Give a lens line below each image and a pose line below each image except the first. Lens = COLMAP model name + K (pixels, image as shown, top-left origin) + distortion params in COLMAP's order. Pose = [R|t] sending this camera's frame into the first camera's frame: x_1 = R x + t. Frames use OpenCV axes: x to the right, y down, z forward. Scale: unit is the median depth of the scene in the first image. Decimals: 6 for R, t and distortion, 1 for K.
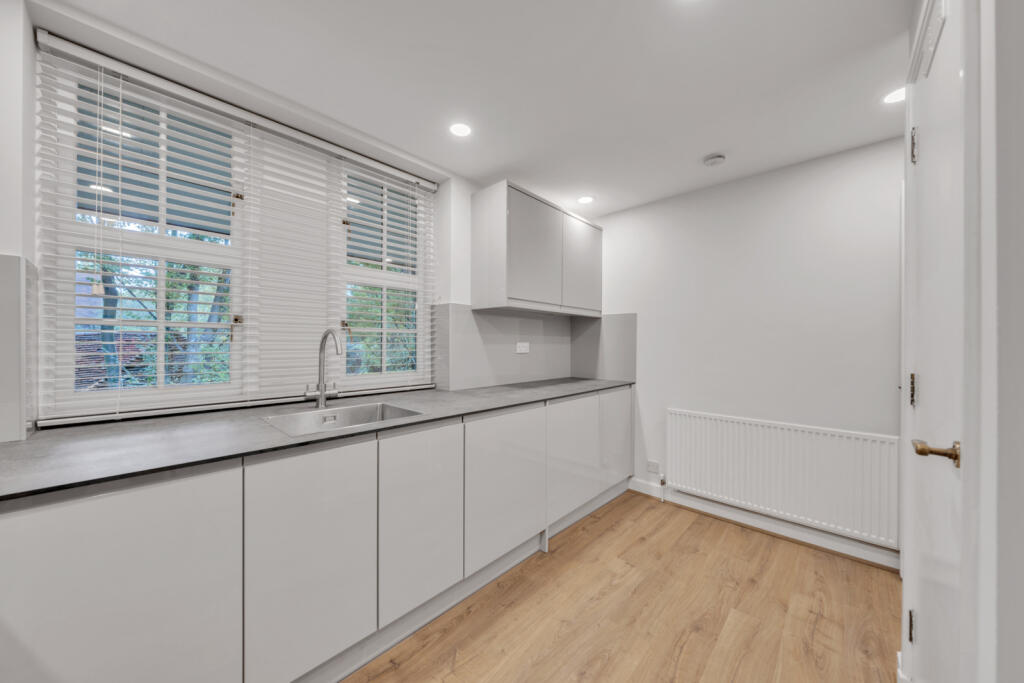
lens RADIAL K [[360.4, 0, 512.0], [0, 360.4, 341.5], [0, 0, 1]] dist [0.020683, -0.000003]
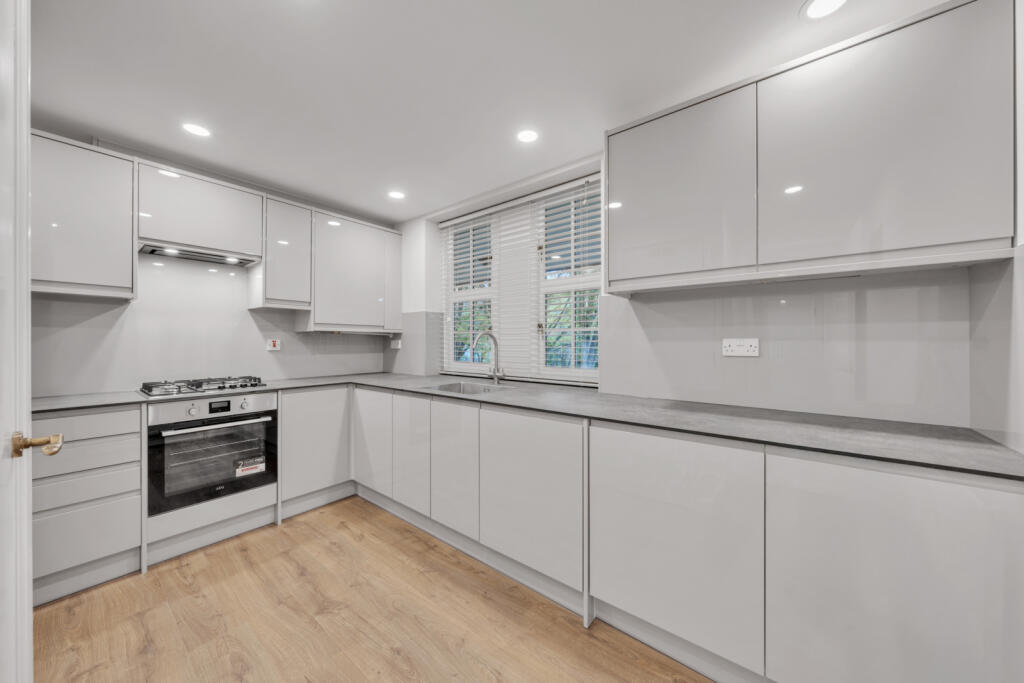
lens RADIAL K [[352.1, 0, 508.4], [0, 352.1, 342.2], [0, 0, 1]] dist [0.000254, -0.000074]
pose [[0.081949, -0.003809, -0.996629, 0.910154], [0.004254, 0.999985, -0.003472, 0.013820], [0.996627, -0.003955, 0.081964, 0.913255]]
